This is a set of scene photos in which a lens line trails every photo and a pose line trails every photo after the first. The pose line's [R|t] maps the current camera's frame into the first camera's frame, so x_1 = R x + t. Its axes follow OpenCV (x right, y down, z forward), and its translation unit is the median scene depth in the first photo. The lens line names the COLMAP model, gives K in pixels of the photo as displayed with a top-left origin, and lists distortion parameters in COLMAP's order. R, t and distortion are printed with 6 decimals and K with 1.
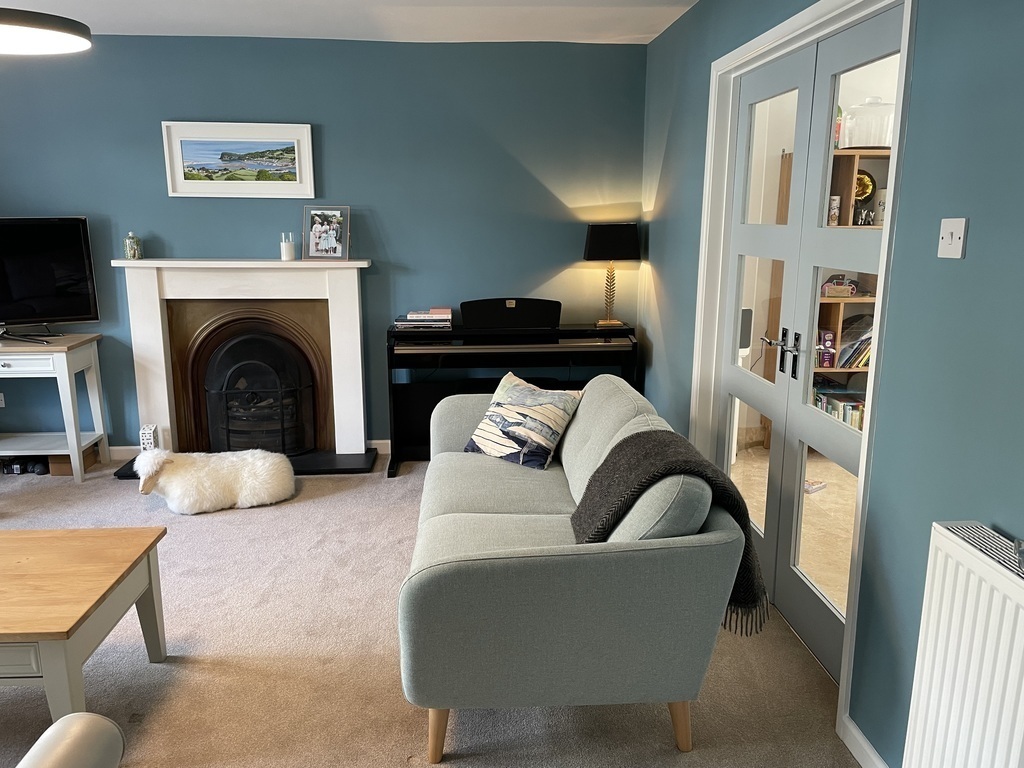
lens RADIAL K [[779.2, 0, 509.6], [0, 779.2, 387.9], [0, 0, 1]] dist [0.079616, -0.106265]
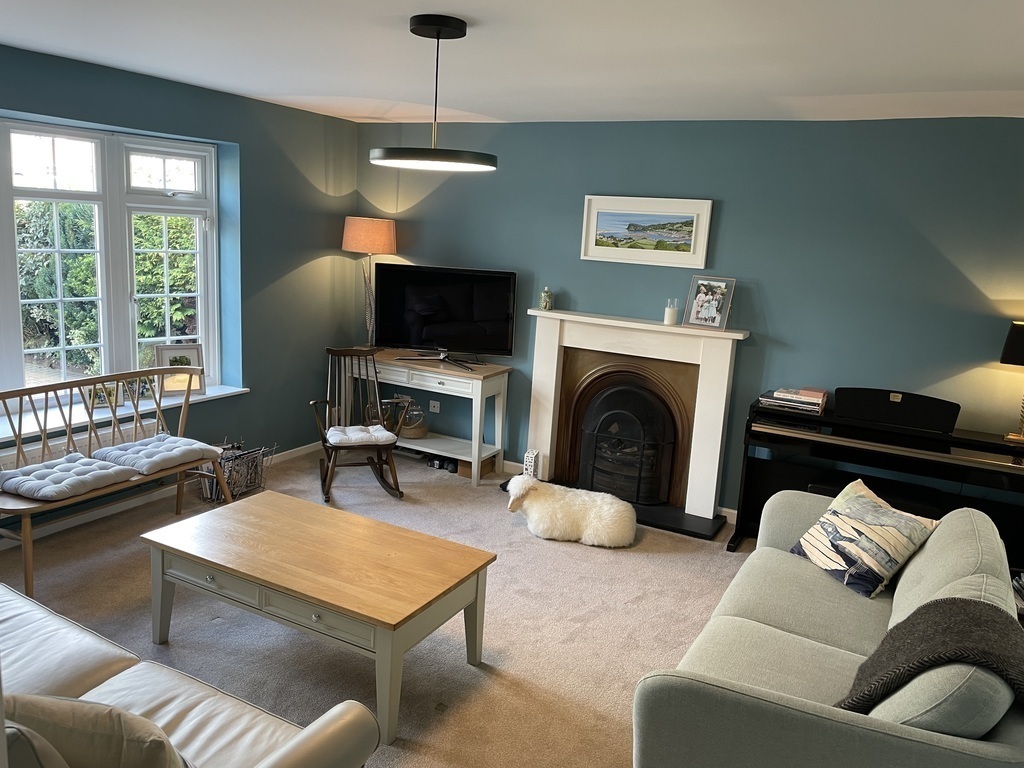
lens RADIAL K [[779.2, 0, 505.9], [0, 779.2, 378.2], [0, 0, 1]] dist [0.079616, -0.106265]
pose [[0.844915, 0.148692, -0.513819, 0.088804], [-0.171254, 0.985221, 0.003503, -0.057119], [0.506746, 0.085034, 0.857892, -0.018795]]
